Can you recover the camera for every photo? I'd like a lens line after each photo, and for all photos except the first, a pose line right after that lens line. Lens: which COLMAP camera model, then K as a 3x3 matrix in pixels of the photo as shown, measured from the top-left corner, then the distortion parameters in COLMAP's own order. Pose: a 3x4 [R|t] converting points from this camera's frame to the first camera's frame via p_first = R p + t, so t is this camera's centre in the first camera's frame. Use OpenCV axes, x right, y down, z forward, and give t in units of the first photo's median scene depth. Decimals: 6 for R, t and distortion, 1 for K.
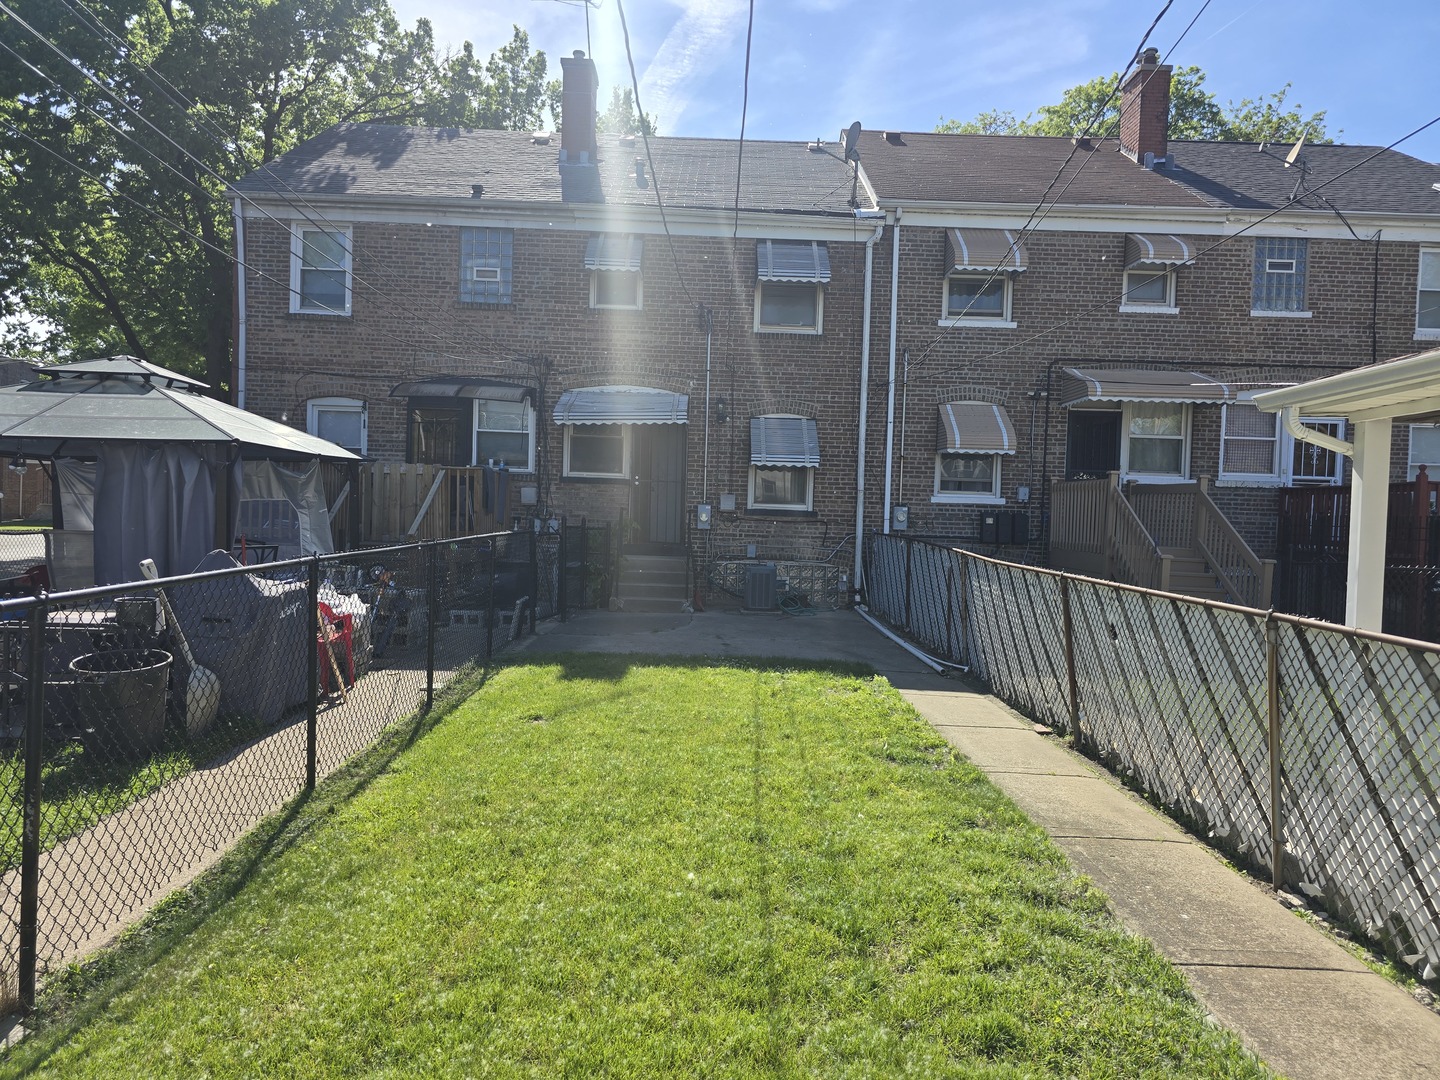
lens RADIAL K [[969.5, 0, 727.4], [0, 969.5, 536.0], [0, 0, 1]] dist [0.050877, -0.046481]
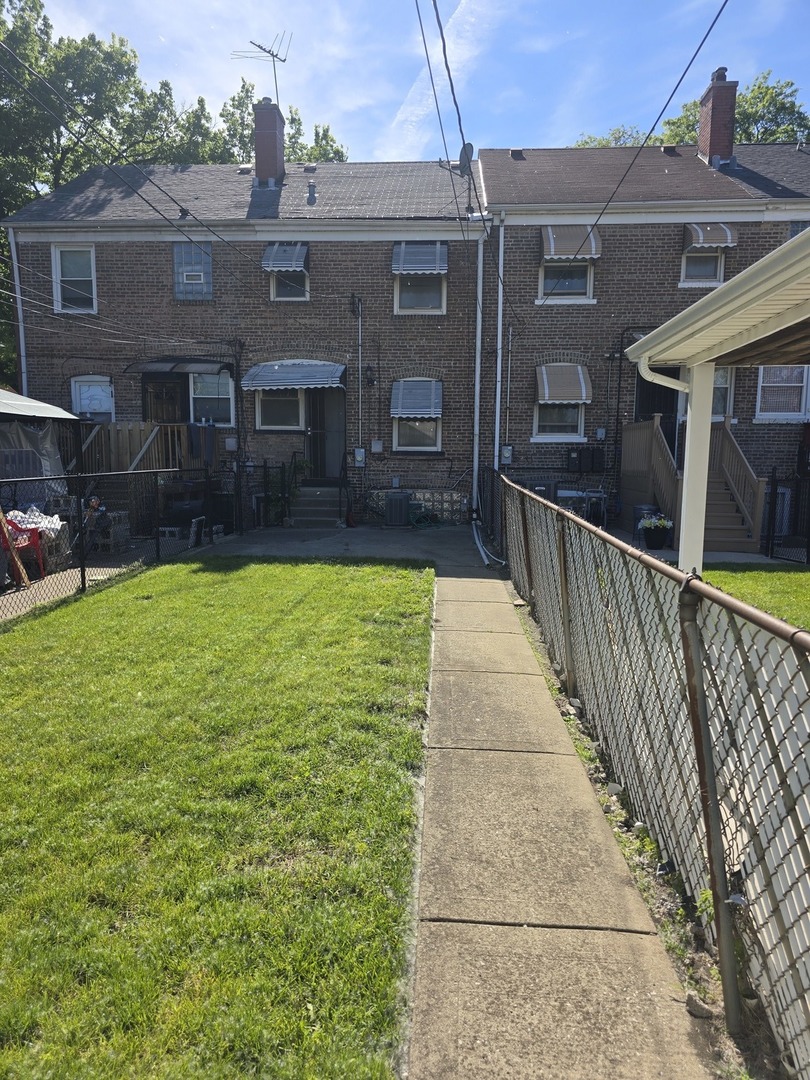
lens RADIAL K [[727.1, 0, 406.3], [0, 727.1, 542.6], [0, 0, 1]] dist [0.050877, -0.046481]
pose [[0.996898, -0.014231, -0.077409, 0.116692], [0.021149, 0.995781, 0.089296, 0.009341], [0.075812, -0.090656, 0.992993, -0.008686]]
